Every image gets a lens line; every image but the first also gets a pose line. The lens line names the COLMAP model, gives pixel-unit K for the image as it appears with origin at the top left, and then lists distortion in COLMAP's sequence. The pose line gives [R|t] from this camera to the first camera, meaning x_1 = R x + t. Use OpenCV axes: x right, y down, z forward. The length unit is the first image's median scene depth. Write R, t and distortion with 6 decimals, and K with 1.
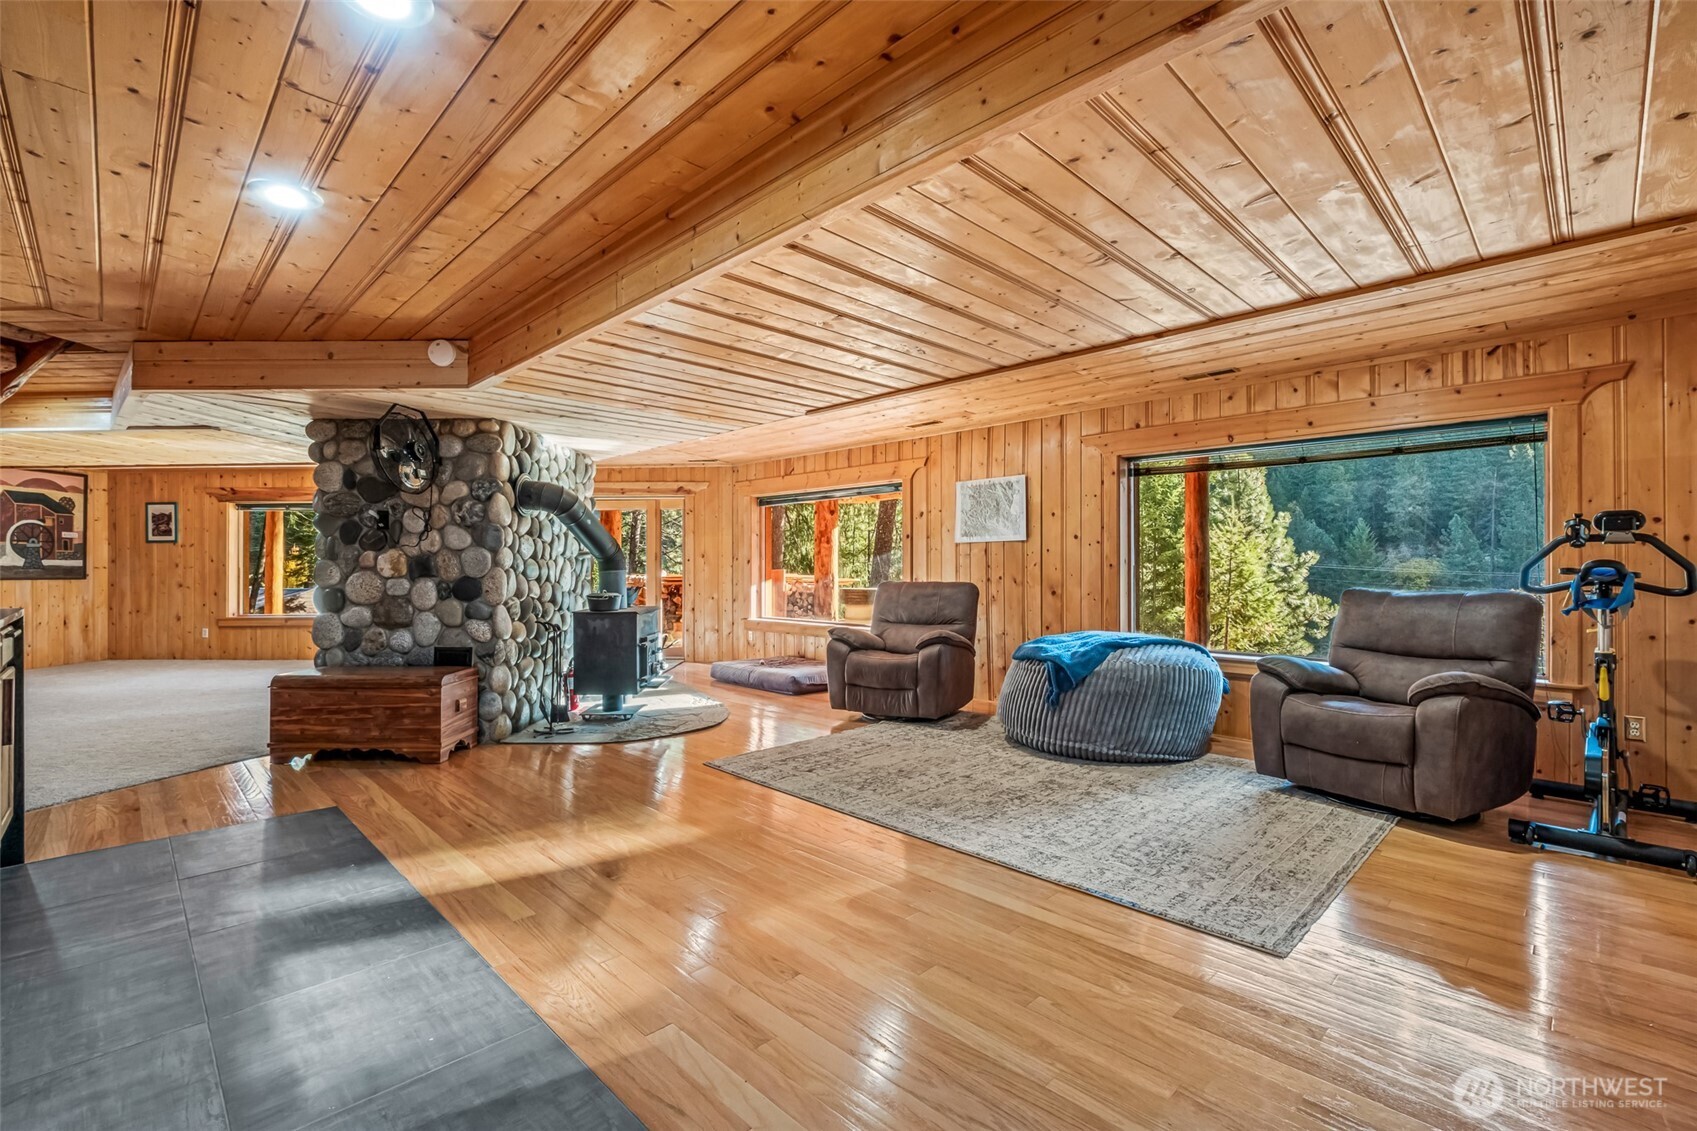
lens RADIAL K [[754.8, 0, 850.3], [0, 754.8, 571.4], [0, 0, 1]] dist [-0.005894, 0.000684]
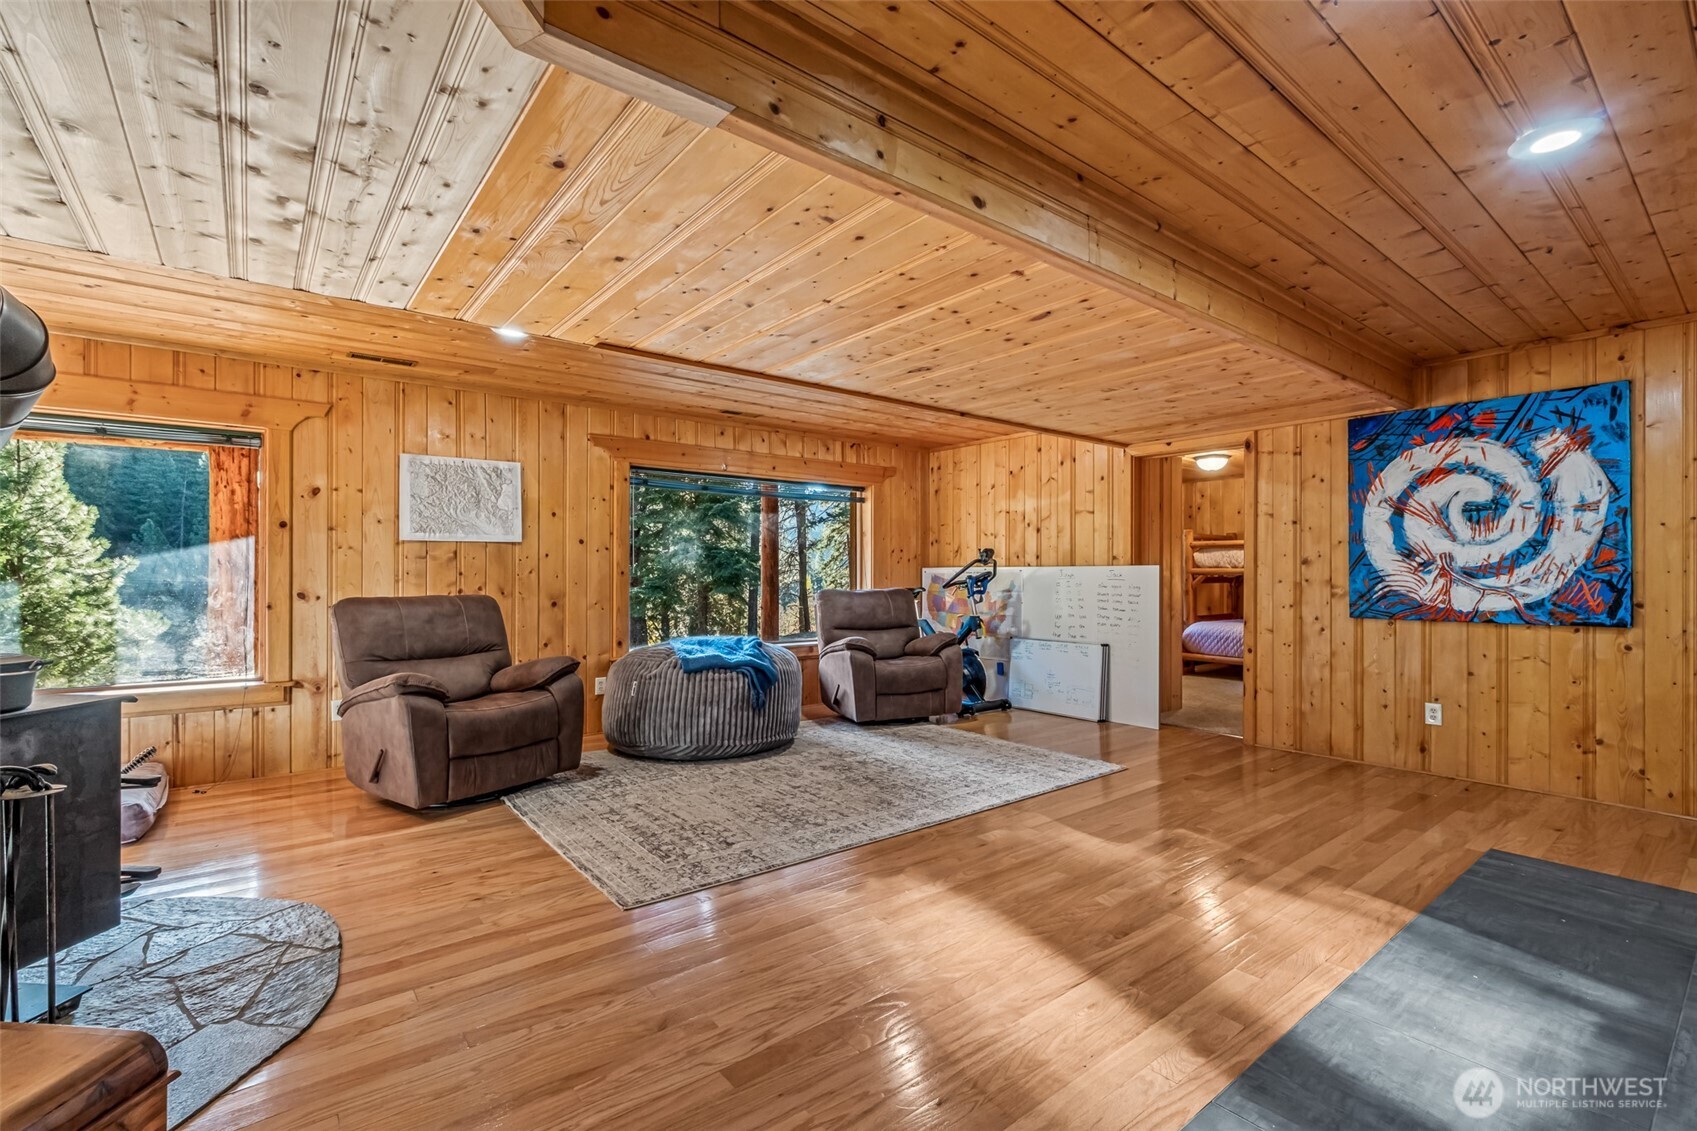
lens RADIAL K [[754.8, 0, 849.6], [0, 754.8, 569.9], [0, 0, 1]] dist [-0.005894, 0.000684]
pose [[0.108444, 0.007138, 0.994077, -0.669039], [0.005807, 0.999953, -0.007813, -0.002516], [-0.994086, 0.006620, 0.108397, 0.672073]]
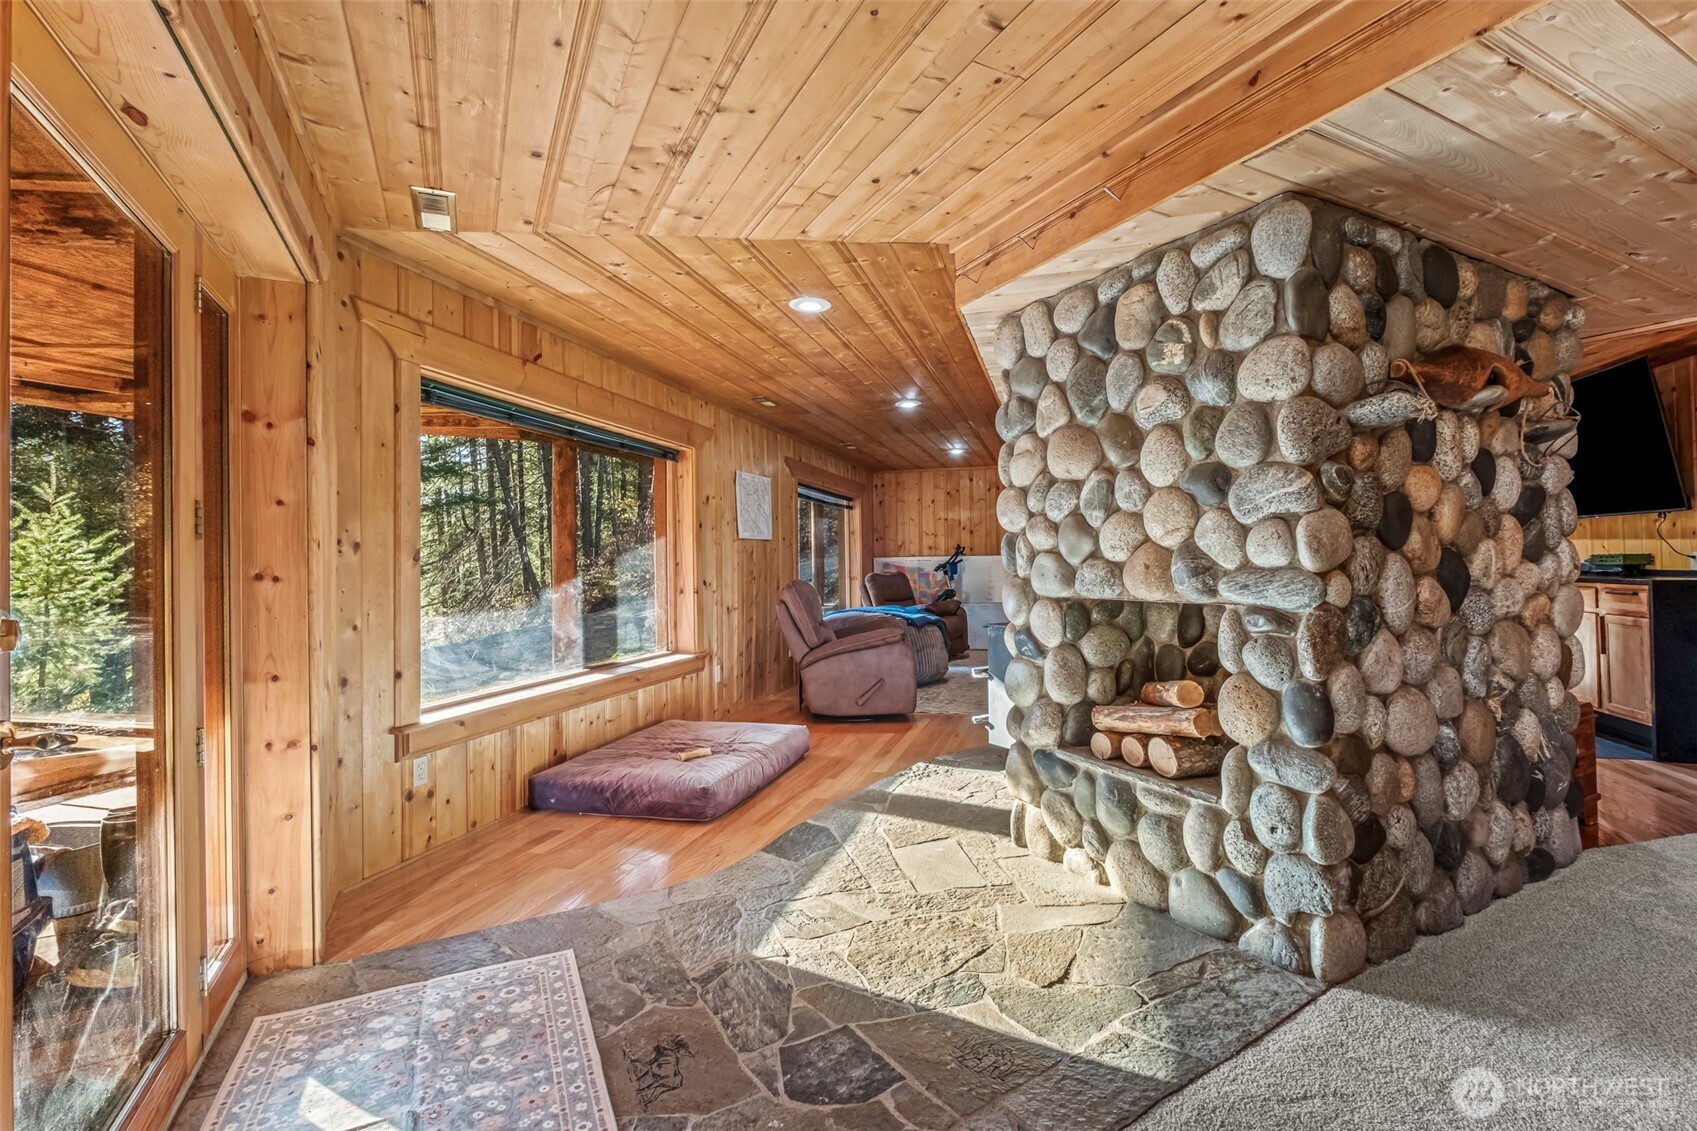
lens RADIAL K [[754.8, 0, 842.7], [0, 754.8, 548.6], [0, 0, 1]] dist [-0.005894, 0.000684]
pose [[-0.495807, 0.025730, 0.868051, -0.907648], [0.022253, 0.999609, -0.016919, -0.009544], [-0.868147, 0.010928, -0.496186, 1.723243]]
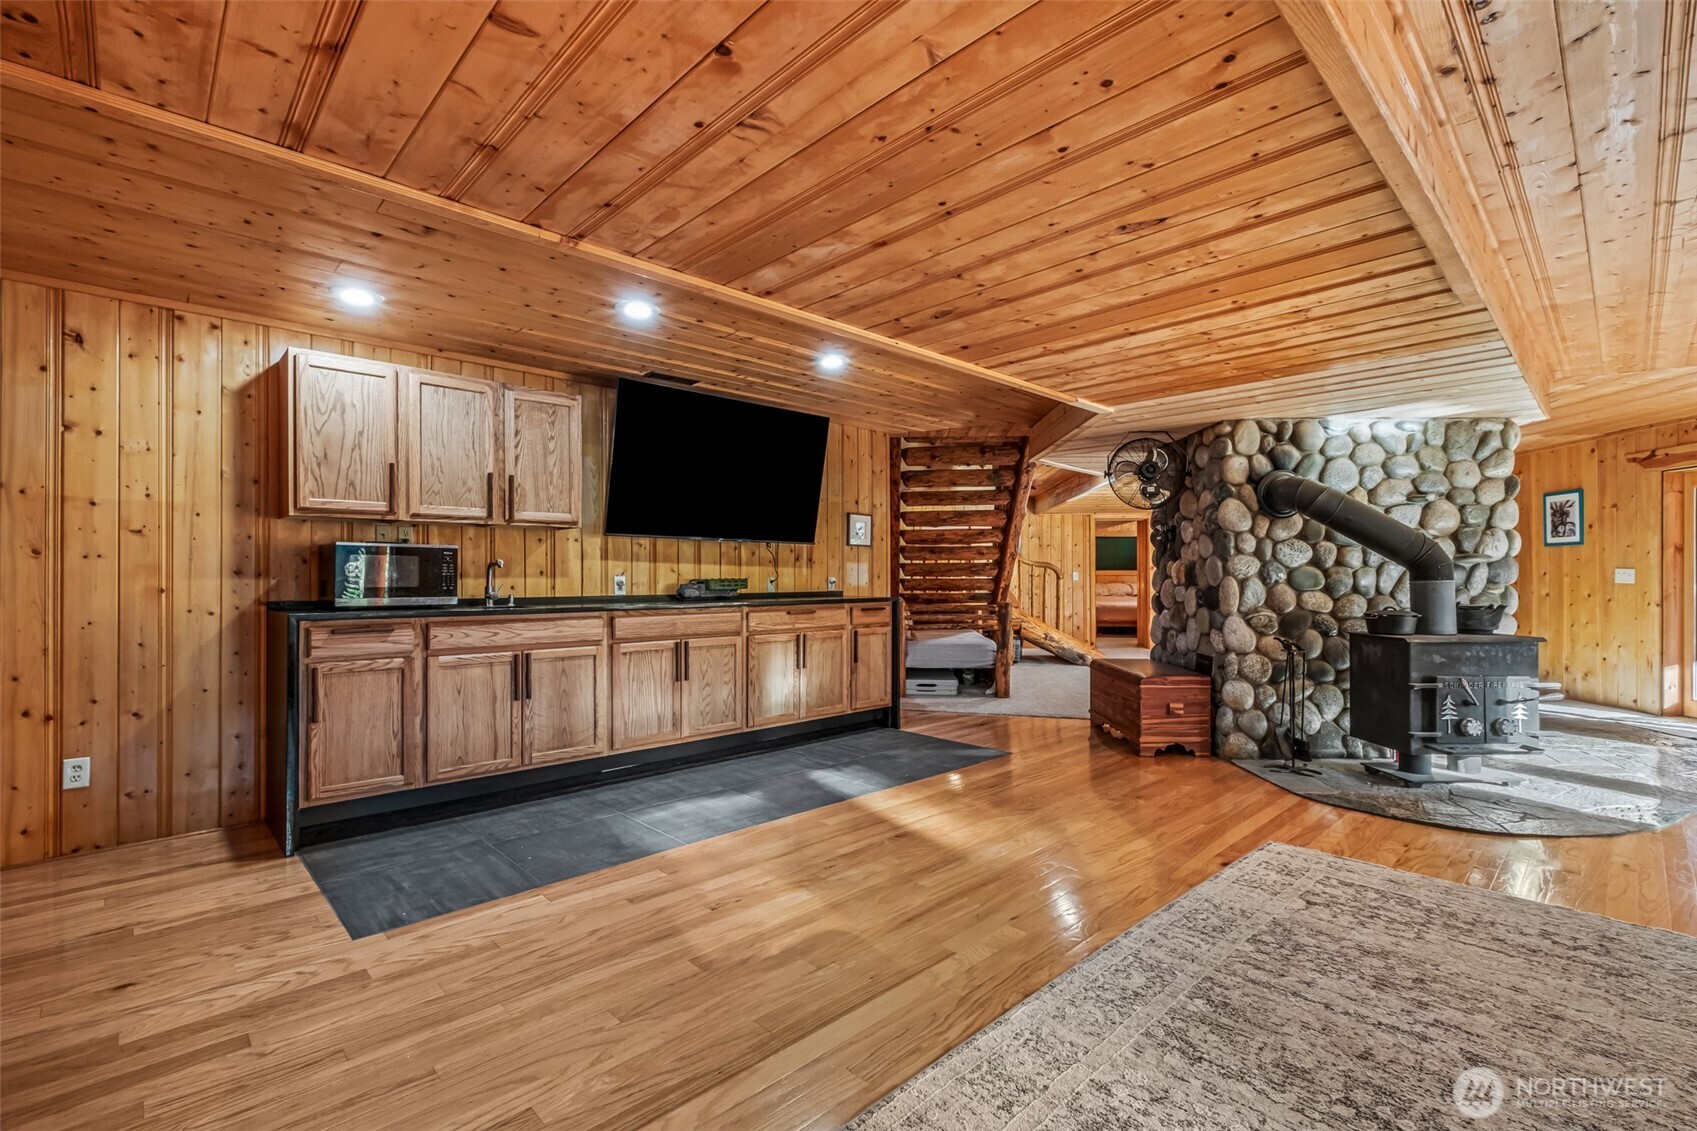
lens RADIAL K [[754.8, 0, 842.0], [0, 754.8, 580.9], [0, 0, 1]] dist [-0.005894, 0.000684]
pose [[-0.028001, 0.008177, -0.999574, 0.485967], [-0.005270, 0.999951, 0.008327, -0.004149], [0.999594, 0.005501, -0.027957, 0.528414]]
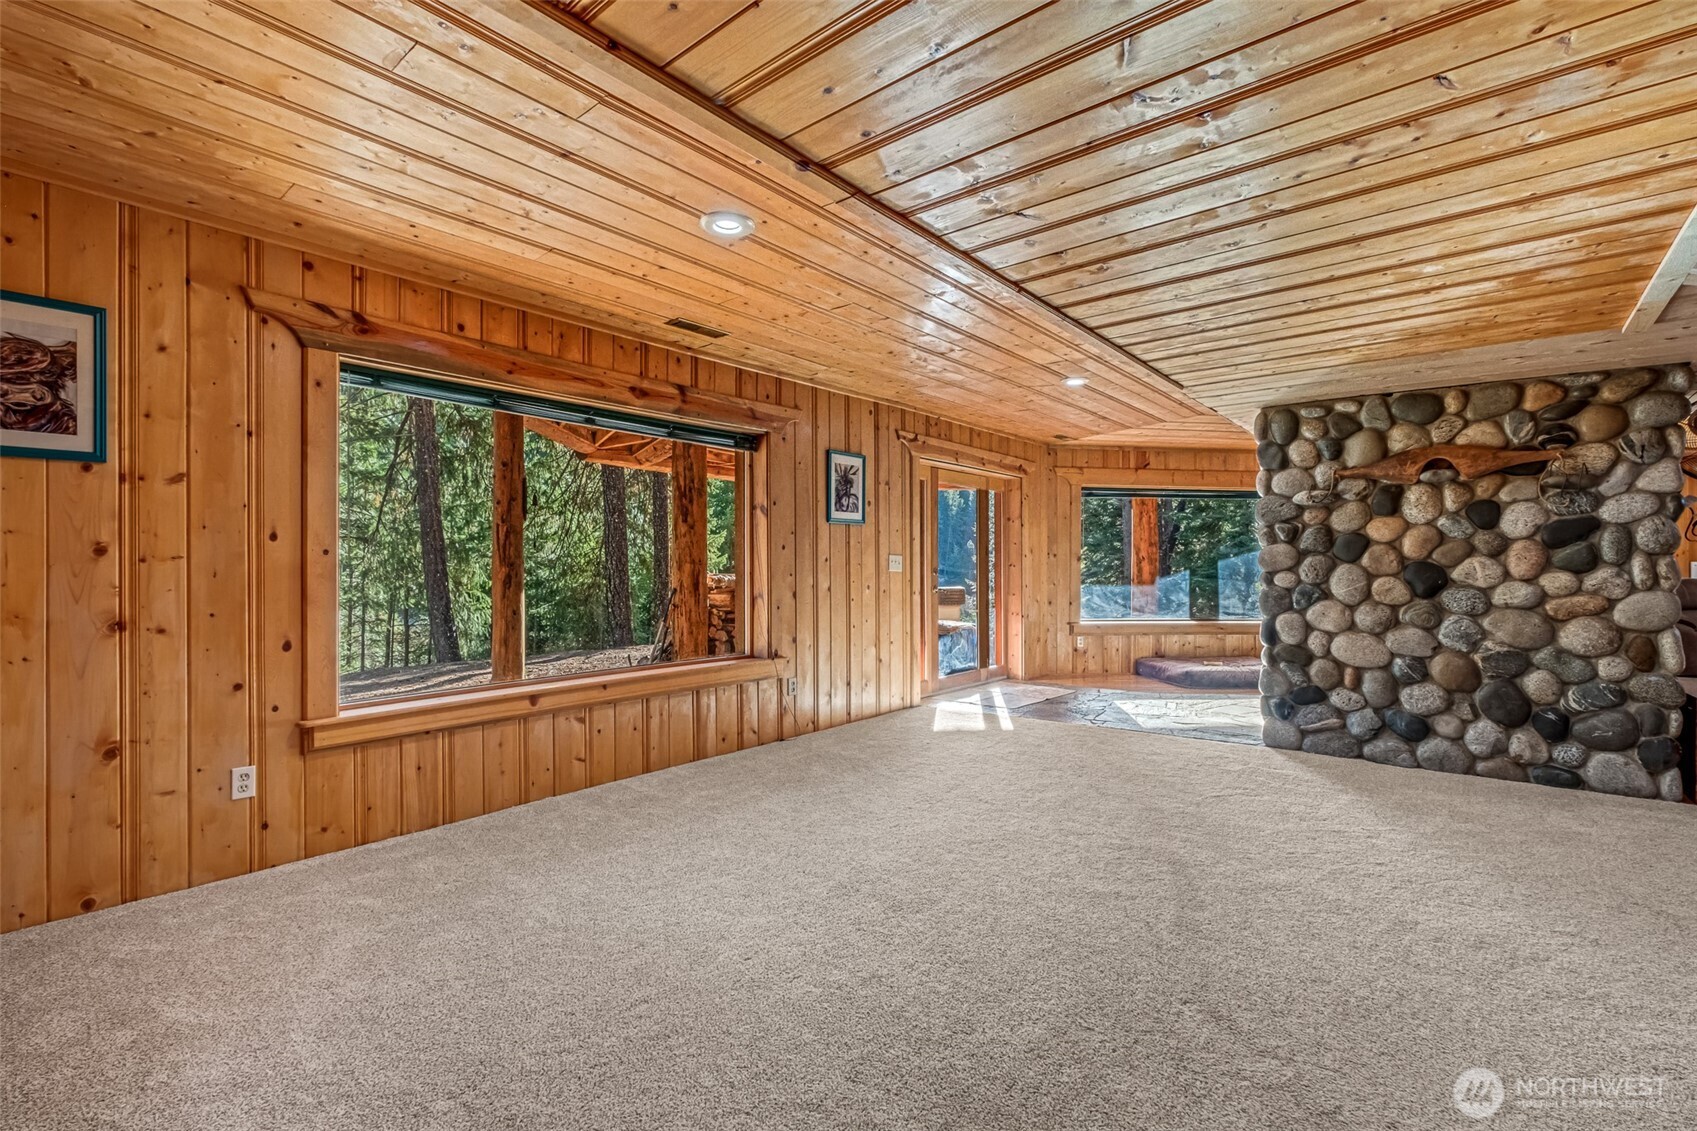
lens RADIAL K [[754.8, 0, 844.2], [0, 754.8, 562.6], [0, 0, 1]] dist [-0.005894, 0.000684]
pose [[0.612552, 0.005847, 0.790409, -1.728957], [-0.000017, 0.999973, -0.007384, -0.002672], [-0.790430, 0.004509, 0.612536, 1.161472]]
